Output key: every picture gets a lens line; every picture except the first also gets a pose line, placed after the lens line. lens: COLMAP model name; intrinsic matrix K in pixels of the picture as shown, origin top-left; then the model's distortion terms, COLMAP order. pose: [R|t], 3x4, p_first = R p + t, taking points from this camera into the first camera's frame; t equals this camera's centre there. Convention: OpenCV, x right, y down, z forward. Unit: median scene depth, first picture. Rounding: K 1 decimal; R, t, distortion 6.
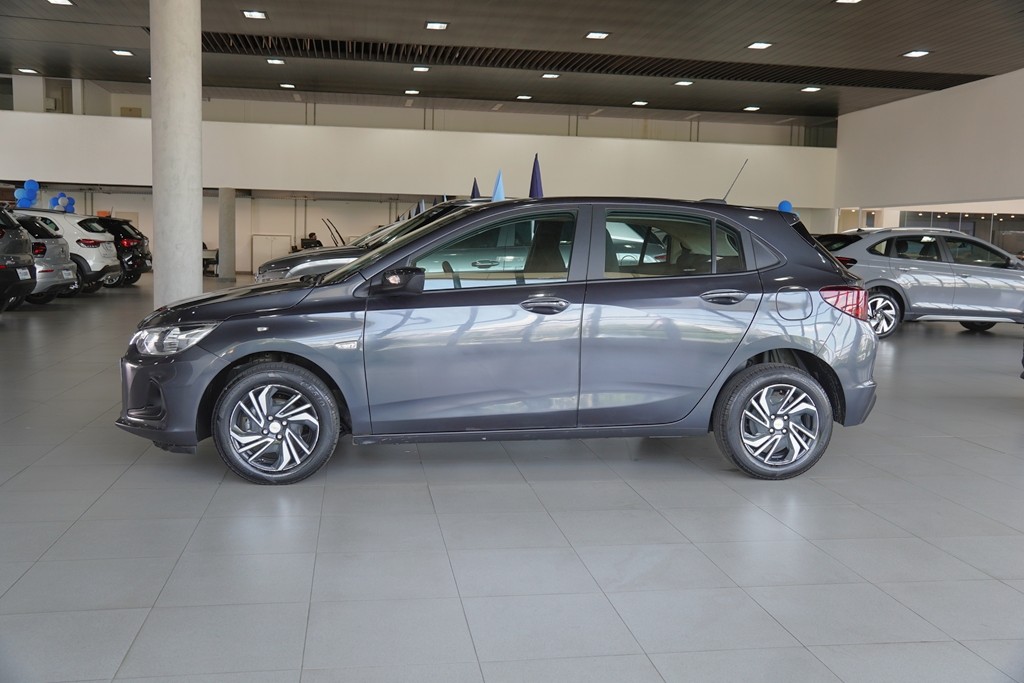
lens RADIAL K [[1001.5, 0, 512.0], [0, 1001.5, 341.5], [0, 0, 1]] dist [-0.048179, 0.000489]
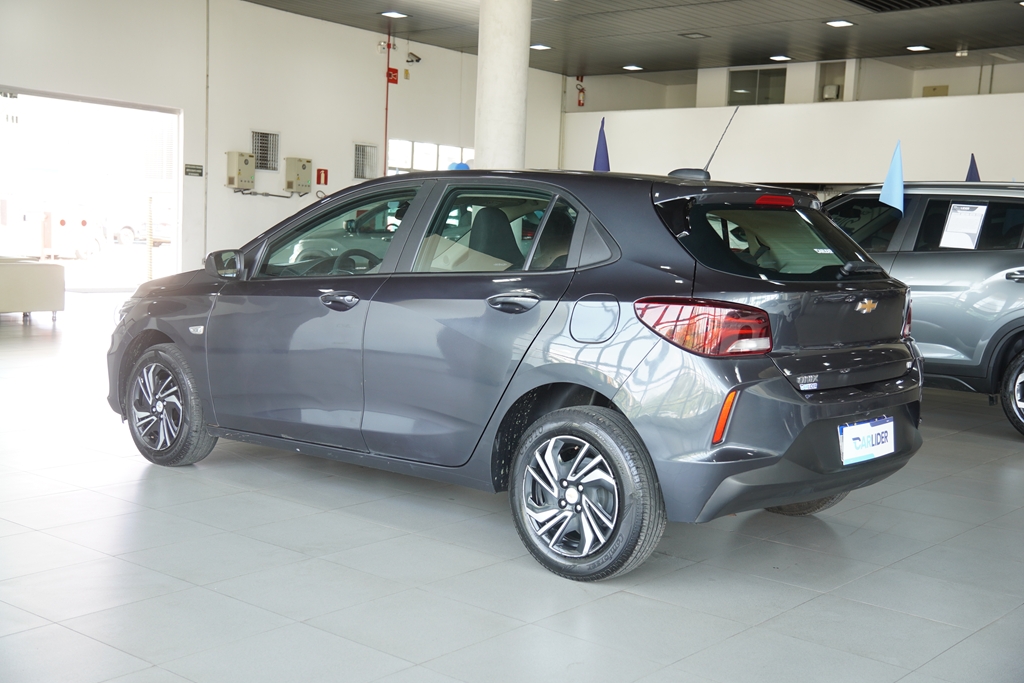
lens RADIAL K [[1219.2, 0, 512.0], [0, 1219.2, 341.5], [0, 0, 1]] dist [0.108451, -0.026453]
pose [[0.654401, 0.074599, -0.752459, 0.858400], [-0.099836, 0.994934, 0.011812, -0.026780], [0.749528, 0.067393, 0.658533, 0.418981]]
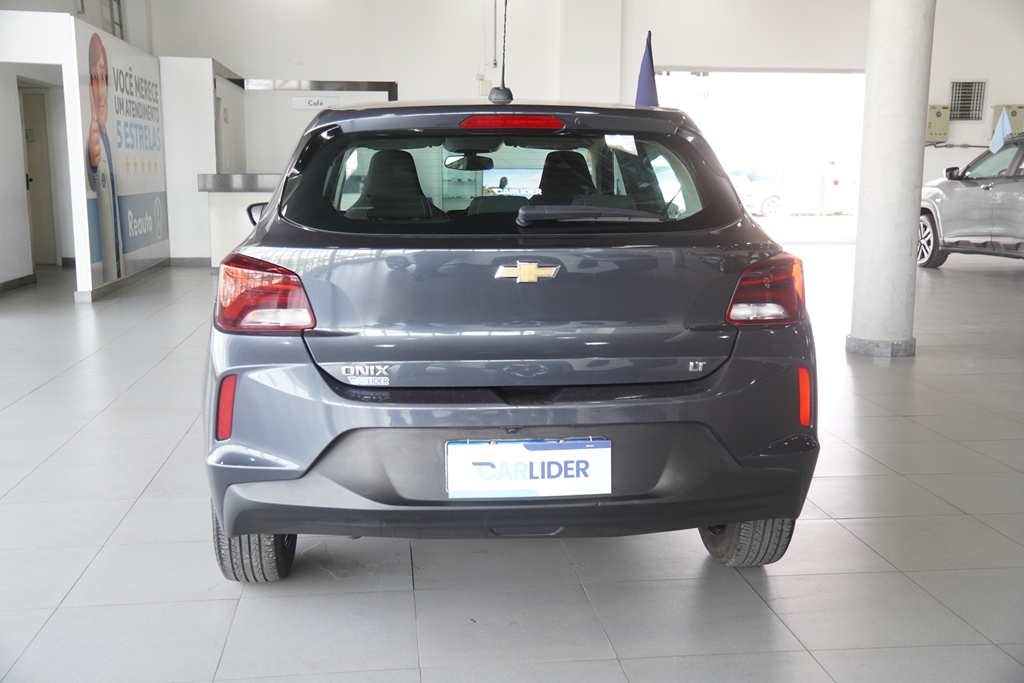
lens RADIAL K [[1062.7, 0, 512.0], [0, 1062.7, 341.5], [0, 0, 1]] dist [0.071976, 0.024022]
pose [[-0.053031, 0.138931, -0.988881, 0.874293], [-0.105086, 0.984000, 0.143881, -0.105050], [0.993048, 0.111548, -0.037583, 1.179380]]
